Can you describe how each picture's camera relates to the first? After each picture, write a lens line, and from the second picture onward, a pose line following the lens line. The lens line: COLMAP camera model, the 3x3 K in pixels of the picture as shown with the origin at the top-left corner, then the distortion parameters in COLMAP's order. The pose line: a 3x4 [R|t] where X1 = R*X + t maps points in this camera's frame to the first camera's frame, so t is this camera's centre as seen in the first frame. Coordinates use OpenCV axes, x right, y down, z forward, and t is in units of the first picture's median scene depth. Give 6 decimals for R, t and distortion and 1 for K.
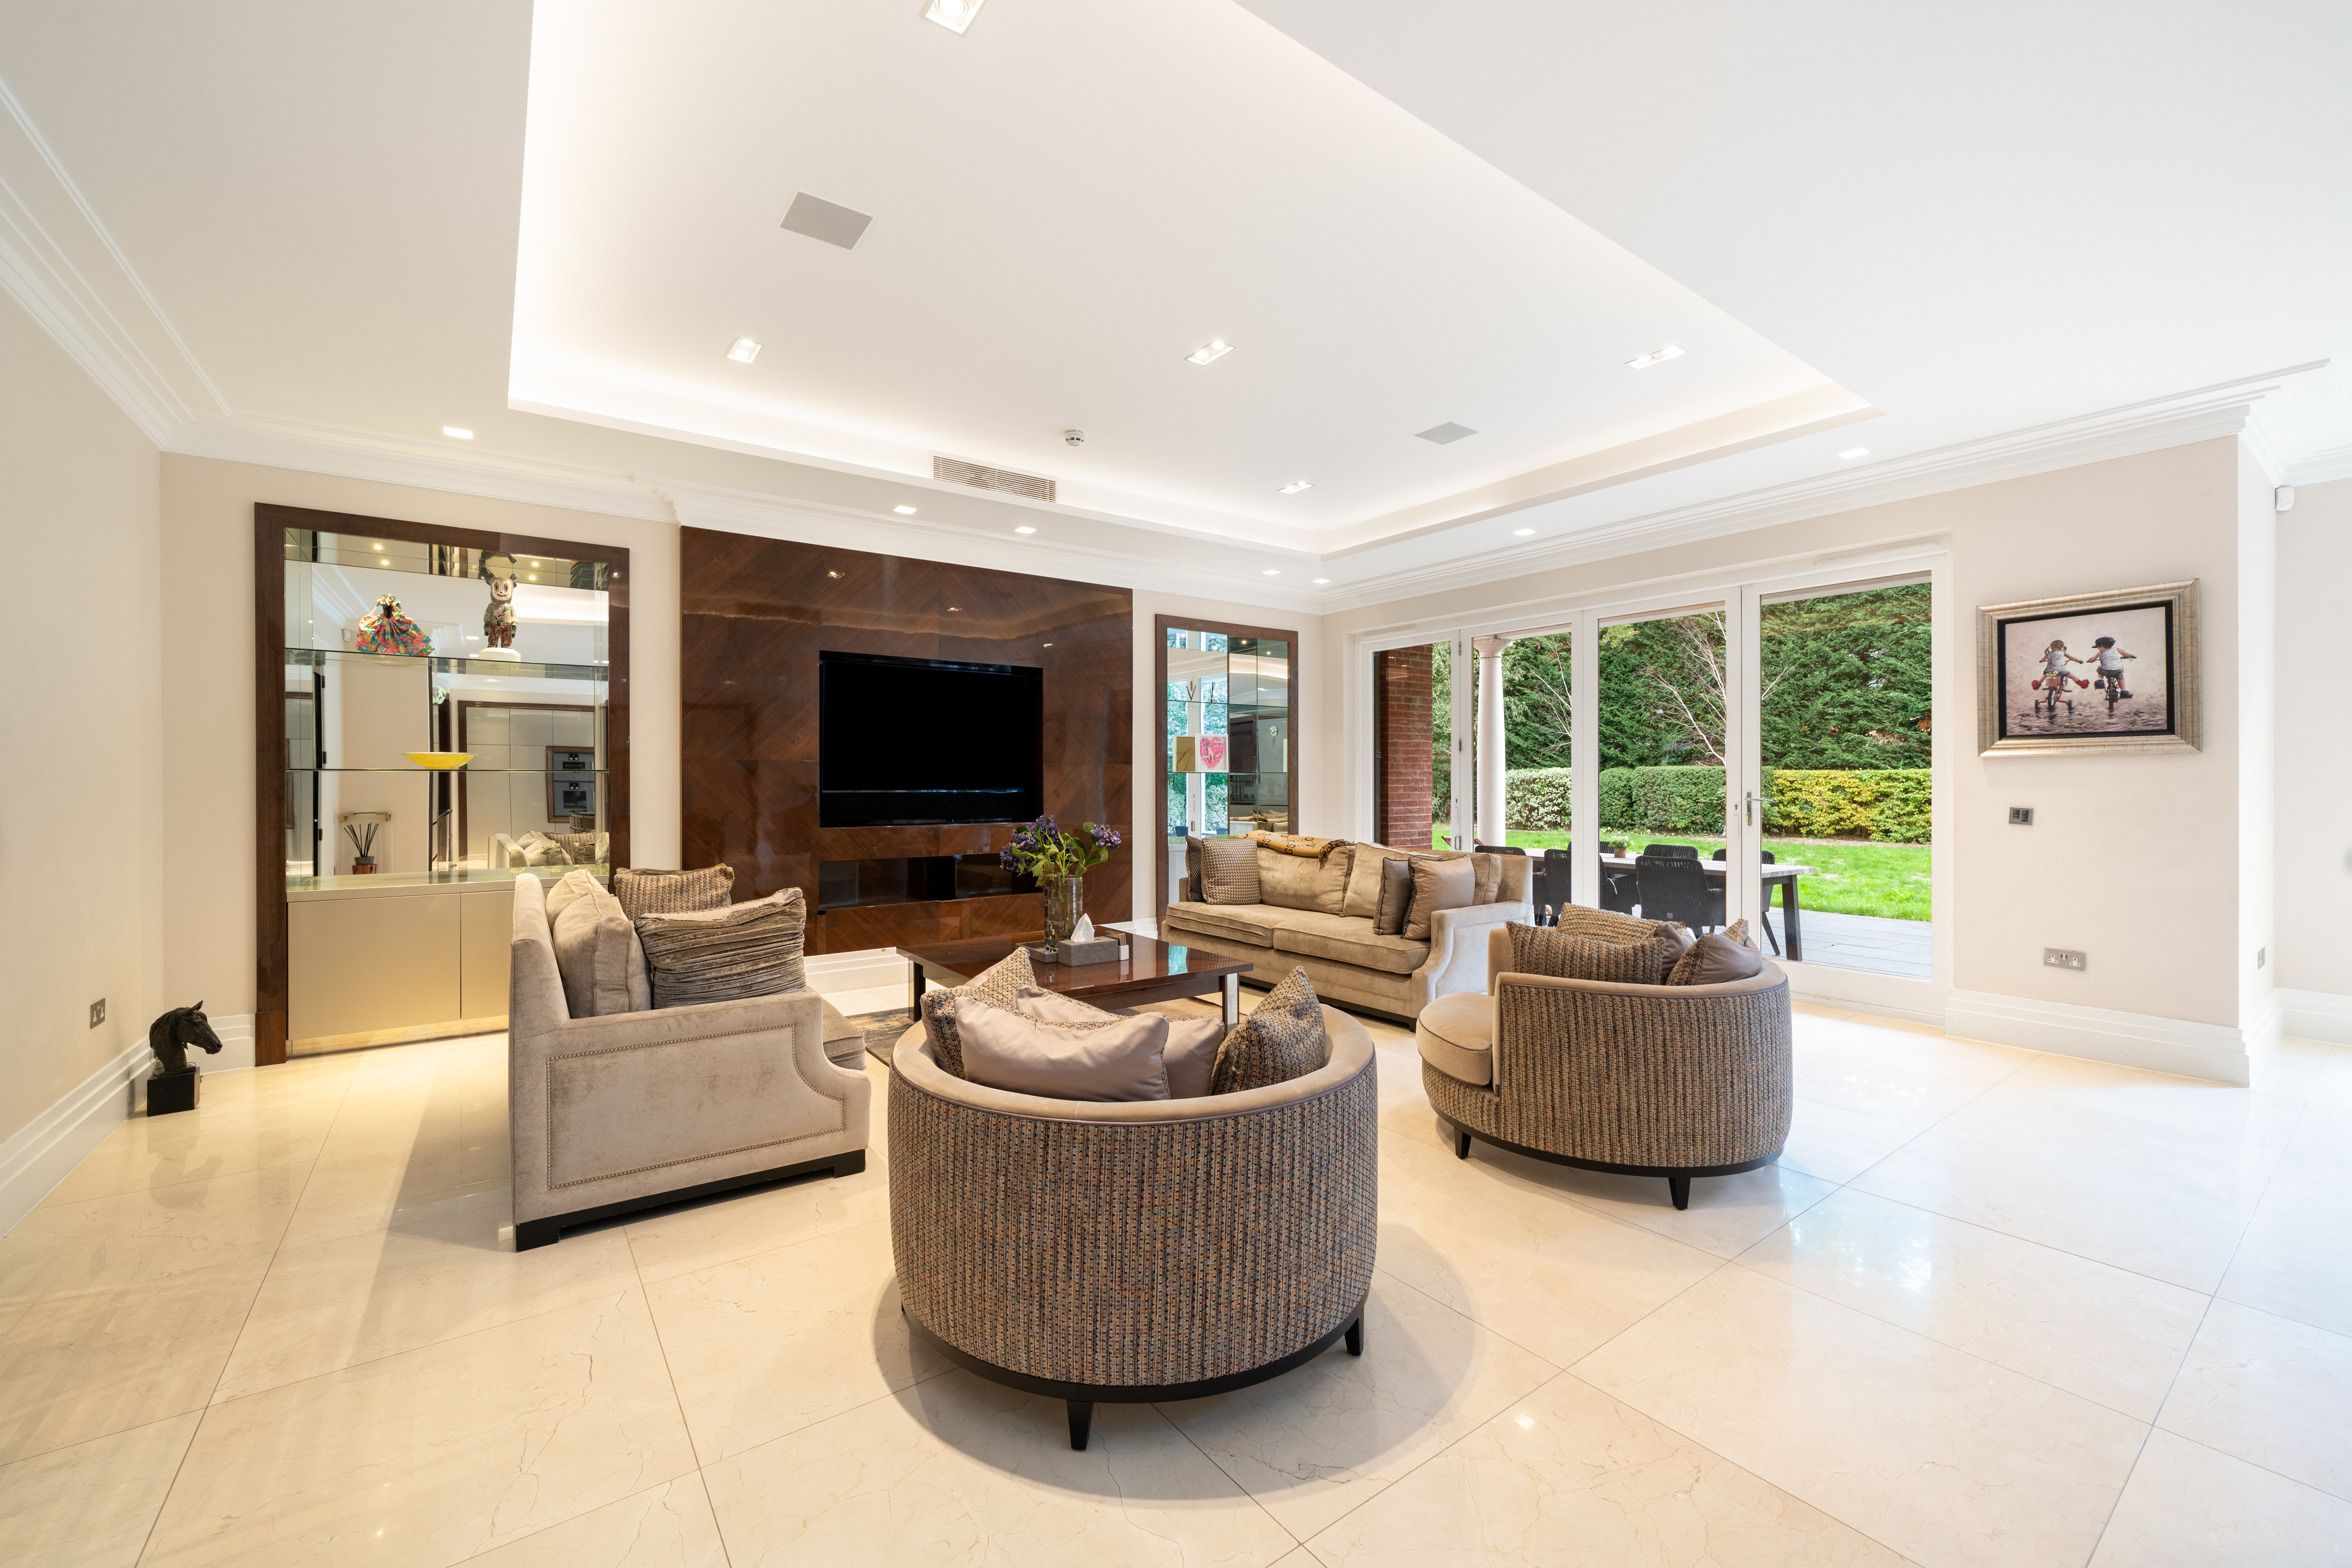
lens RADIAL K [[928.9, 0, 1179.4], [0, 928.9, 780.0], [0, 0, 1]] dist [0.004388, 0.000120]
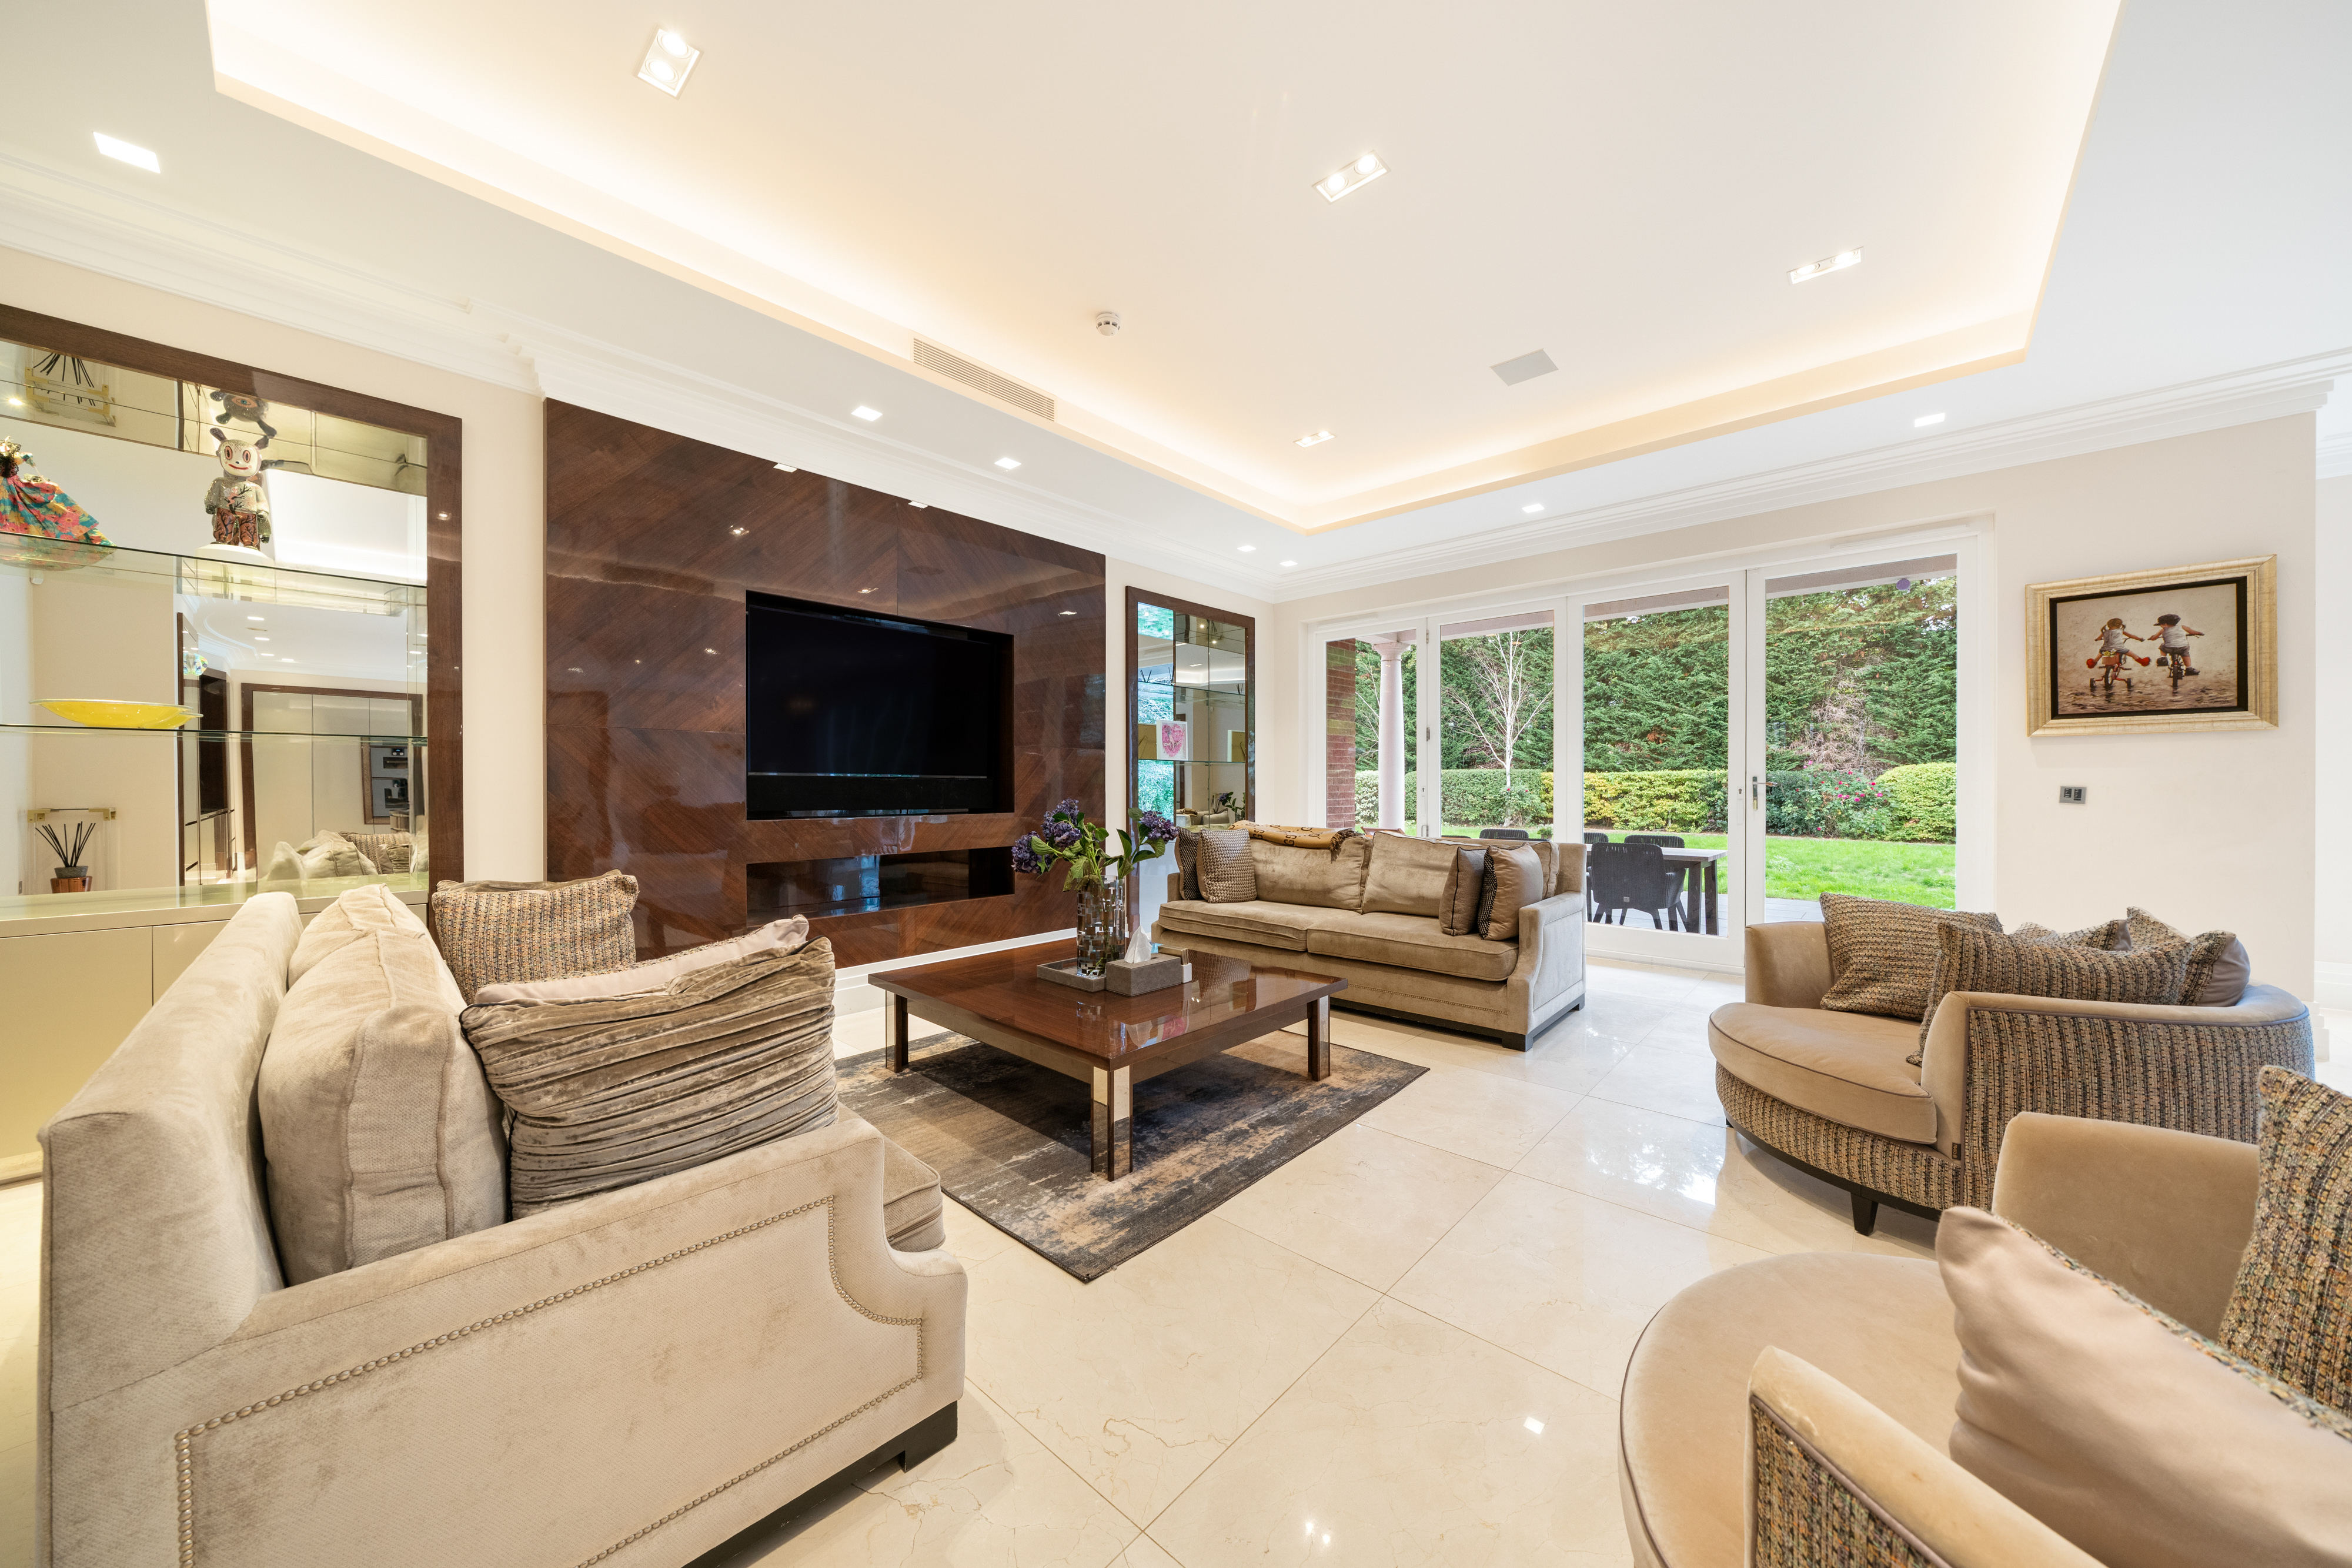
lens RADIAL K [[802.0, 0, 1185.1], [0, 802.0, 785.7], [0, 0, 1]] dist [-0.002870, 0.000022]
pose [[0.981064, -0.000858, 0.193681, -0.179185], [0.000366, 0.999997, 0.002576, 0.023863], [-0.193683, -0.002456, 0.981061, 0.312355]]
